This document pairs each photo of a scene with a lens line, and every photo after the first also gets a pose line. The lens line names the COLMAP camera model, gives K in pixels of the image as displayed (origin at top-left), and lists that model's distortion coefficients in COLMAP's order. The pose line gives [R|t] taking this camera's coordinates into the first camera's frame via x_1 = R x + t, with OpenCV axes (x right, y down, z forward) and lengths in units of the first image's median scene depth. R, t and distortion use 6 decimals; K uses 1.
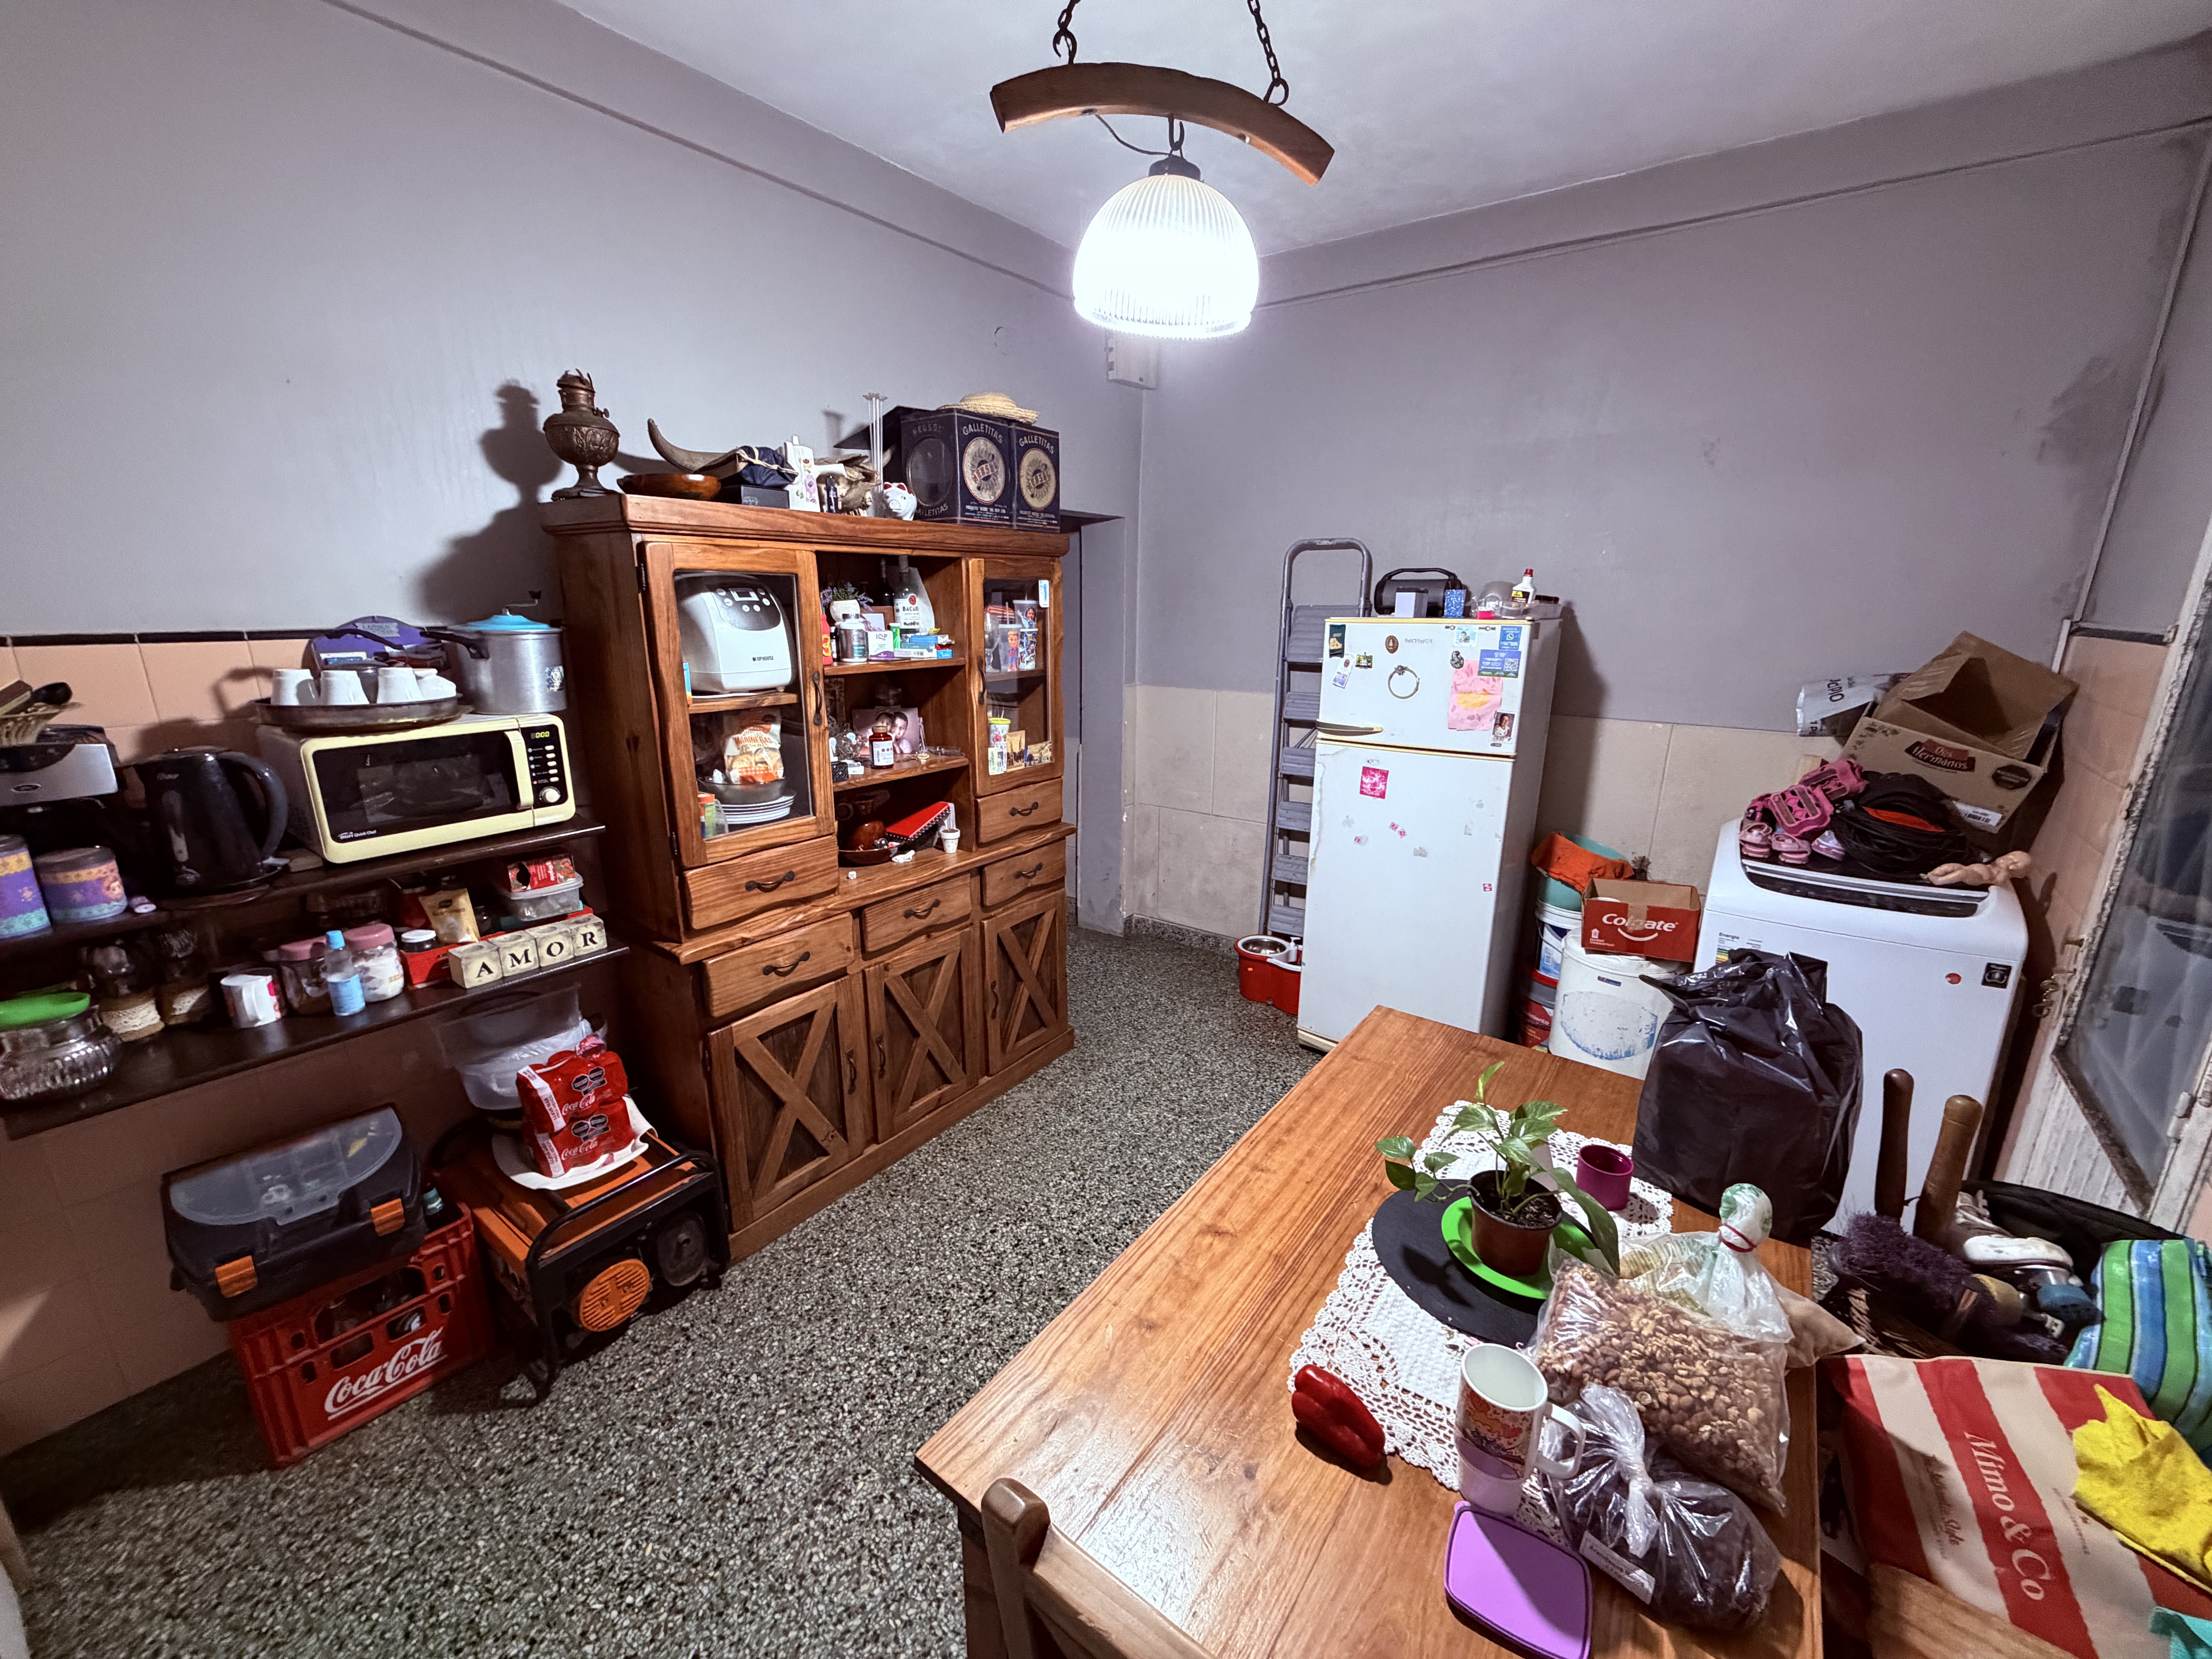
lens RADIAL K [[876.9, 0, 1101.8], [0, 876.9, 826.5], [0, 0, 1]] dist [-0.001382, -0.000173]
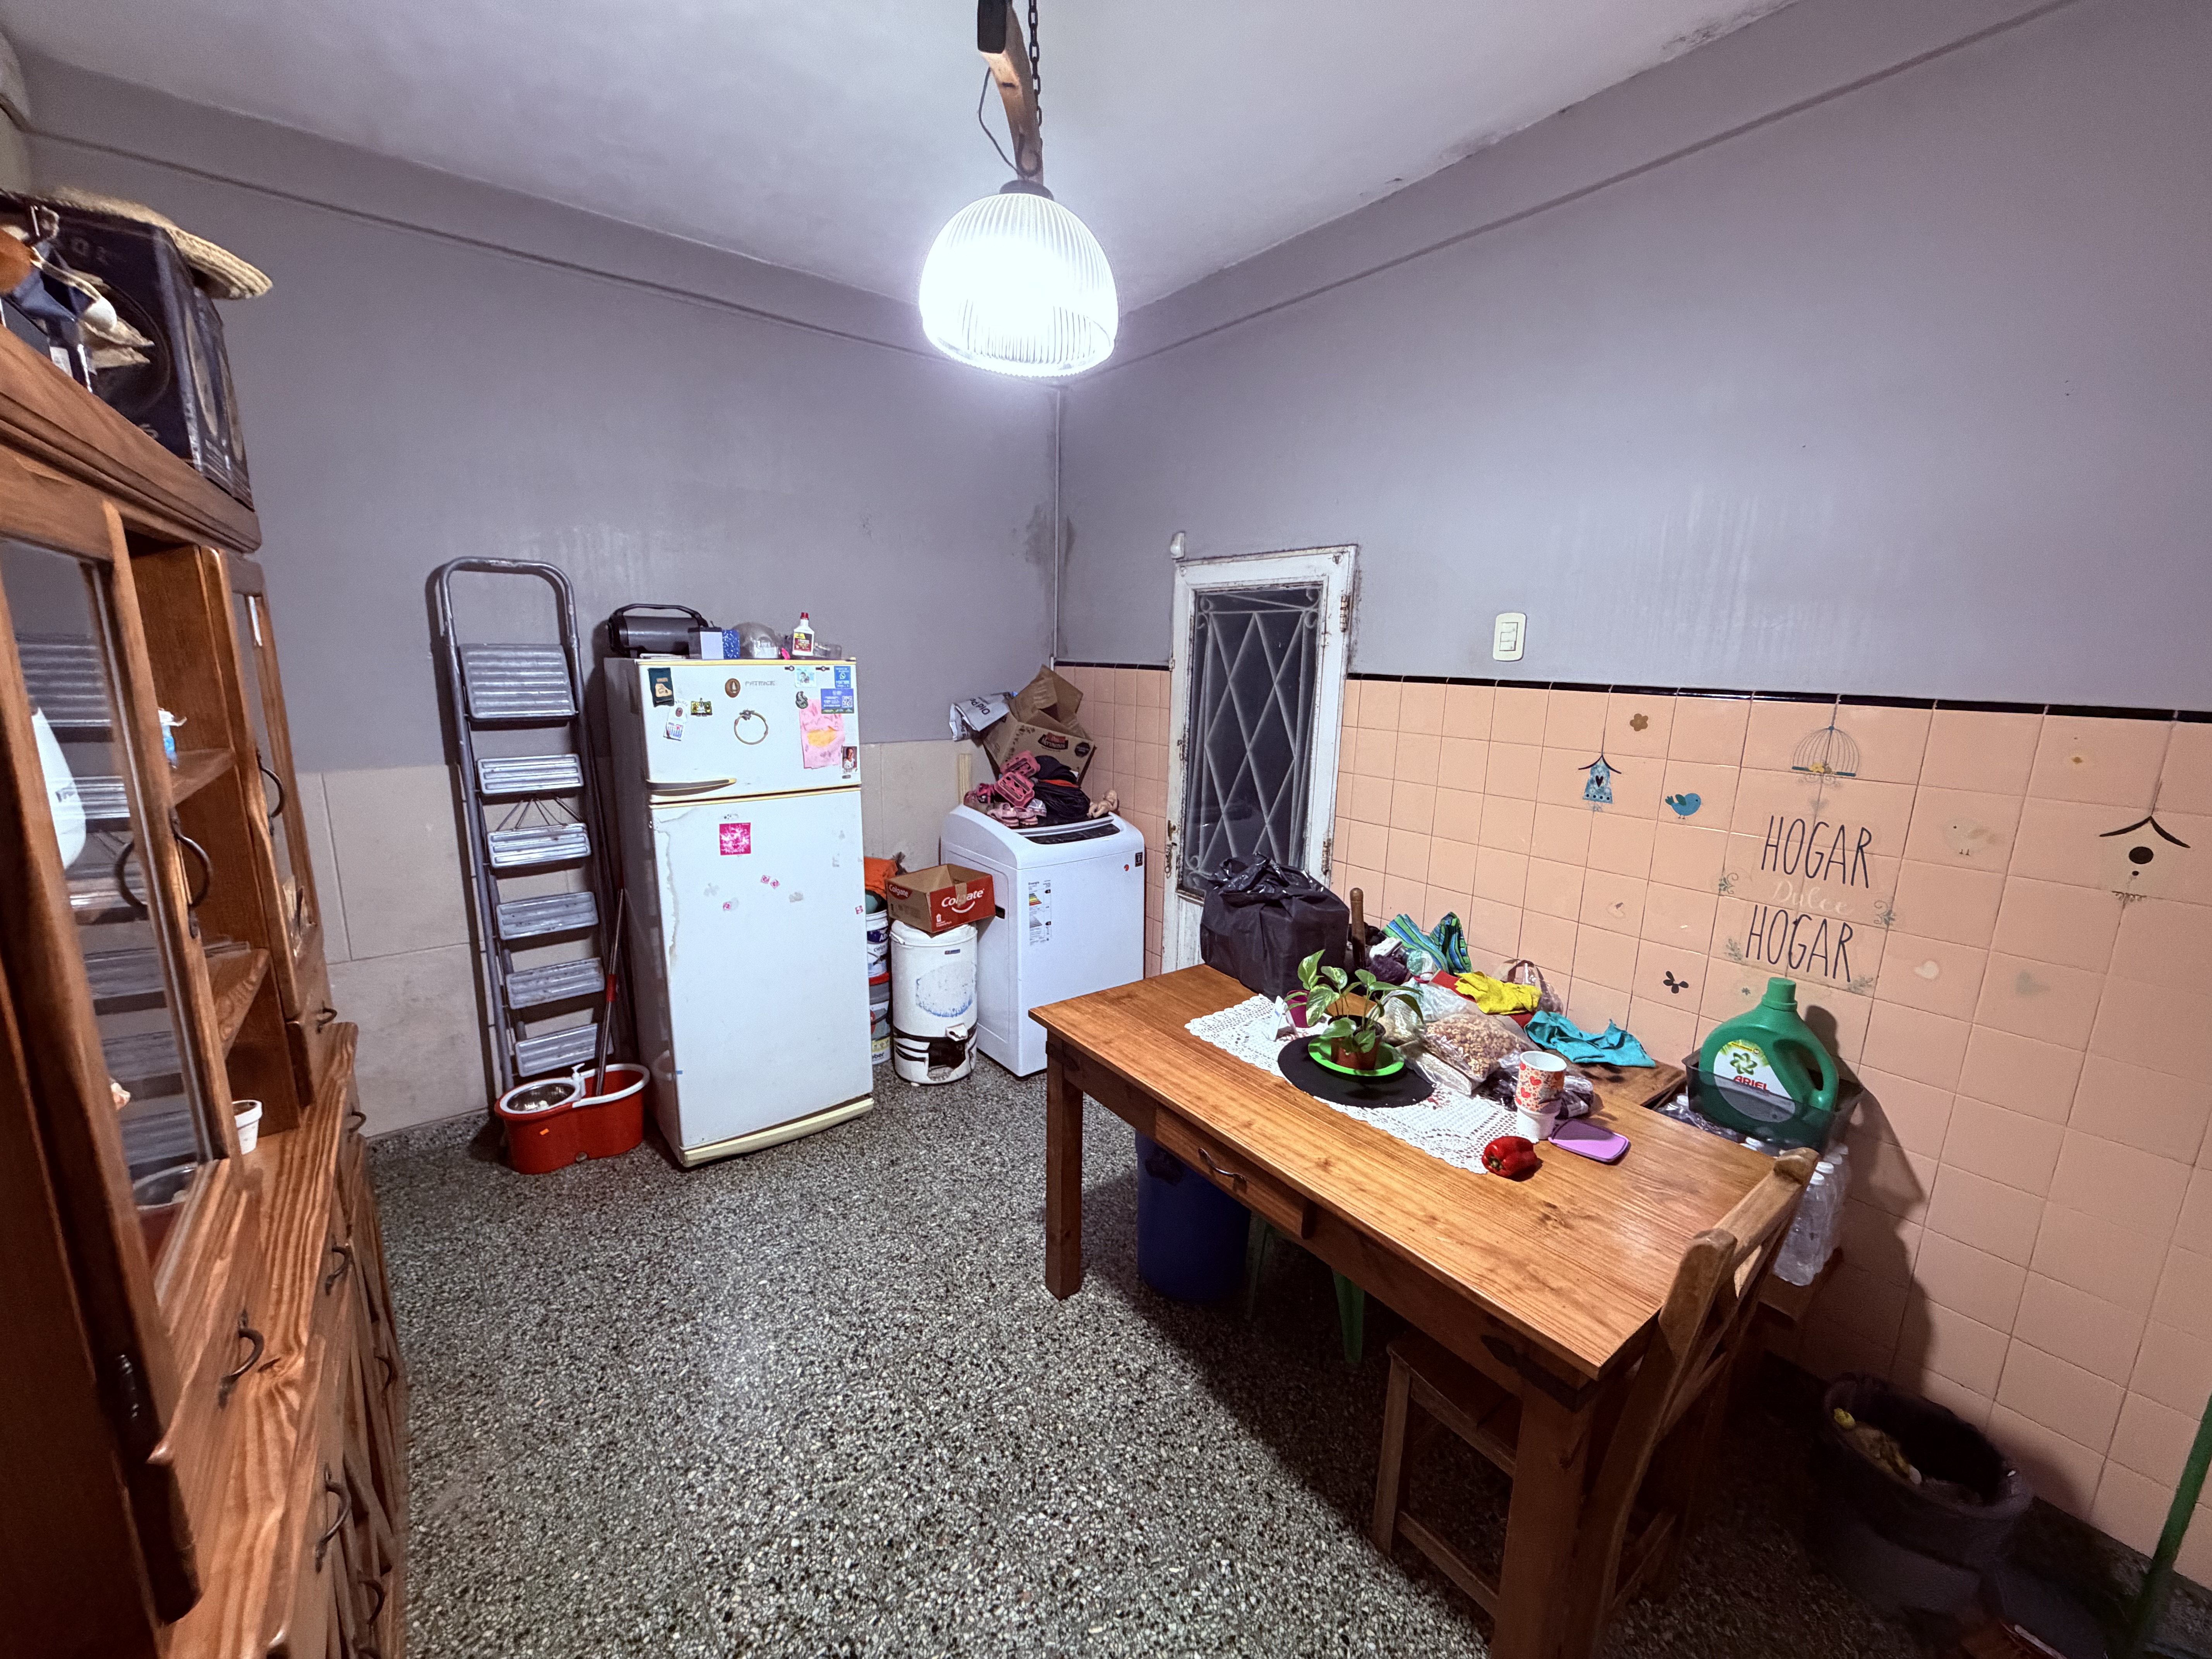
lens RADIAL K [[876.9, 0, 1101.8], [0, 876.9, 826.5], [0, 0, 1]] dist [-0.001382, -0.000173]
pose [[0.274717, -0.188520, 0.942863, -0.482781], [0.226411, 0.965701, 0.127119, -0.100968], [-0.934488, 0.178553, 0.307977, 0.397836]]
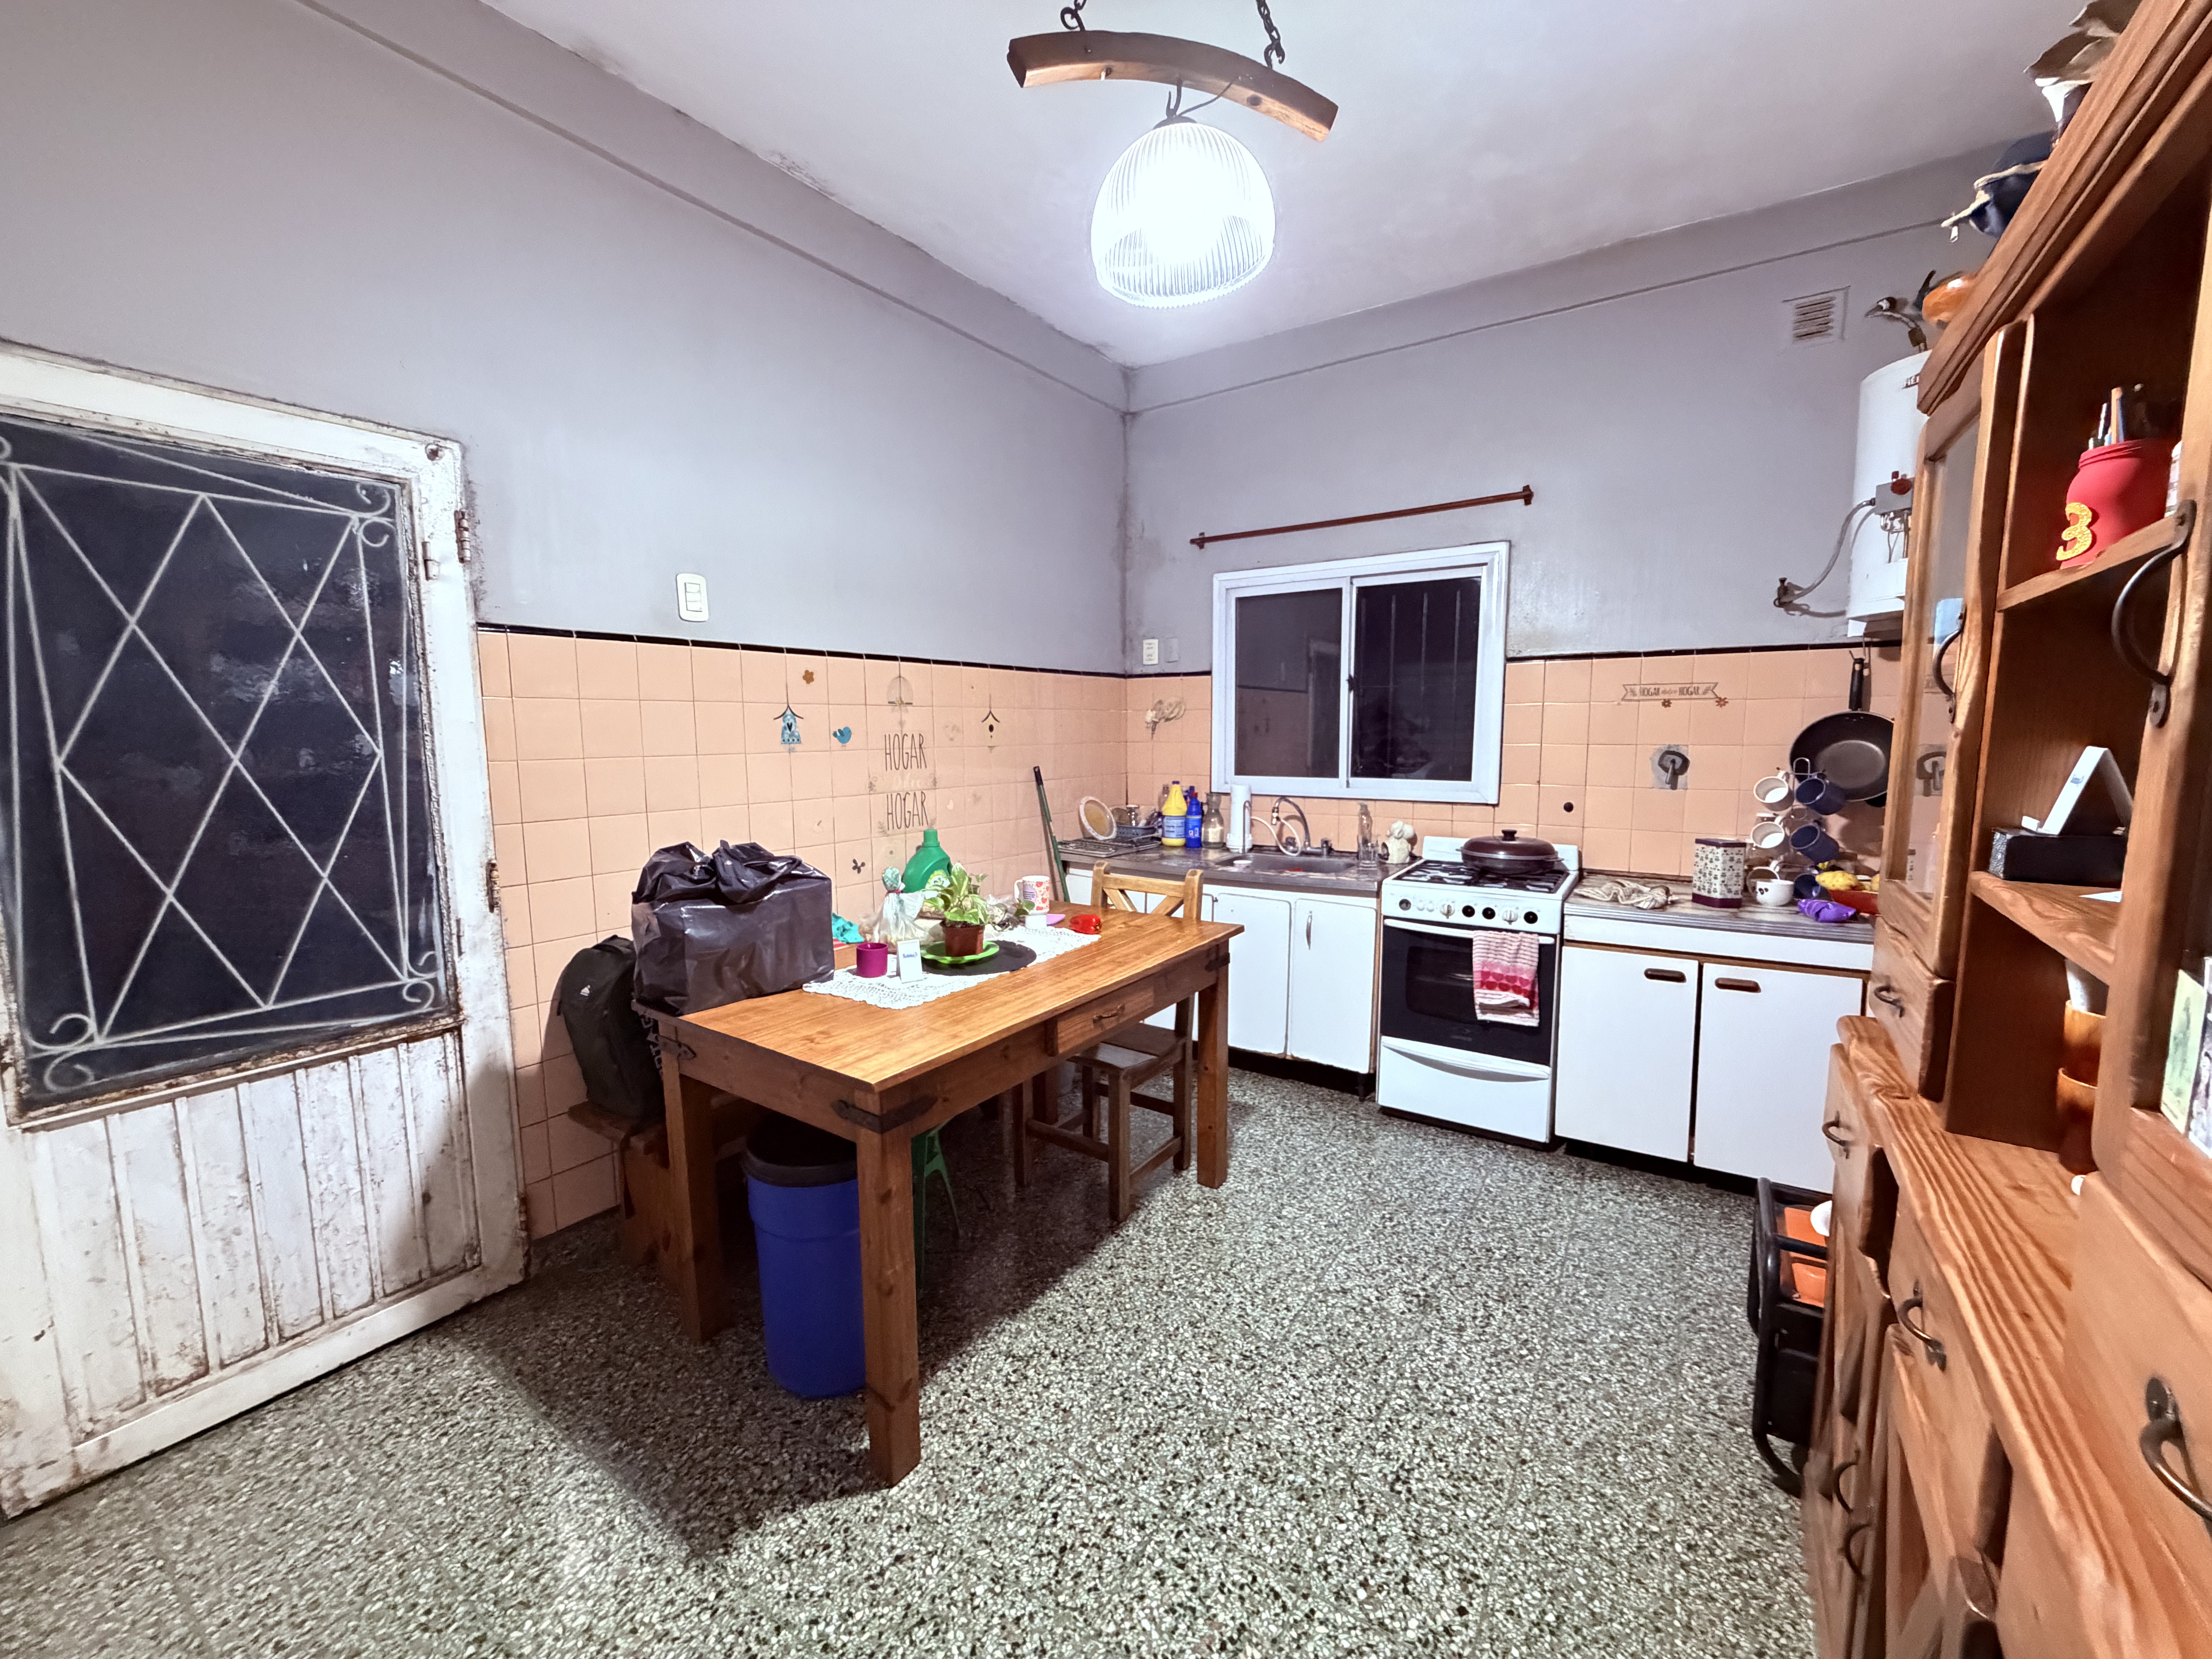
lens RADIAL K [[876.9, 0, 1101.8], [0, 876.9, 826.5], [0, 0, 1]] dist [-0.001382, -0.000173]
pose [[-0.999291, 0.007821, -0.036834, 0.111780], [-0.006106, 0.931592, 0.363455, -0.190678], [0.037157, 0.363422, -0.930883, 1.188389]]
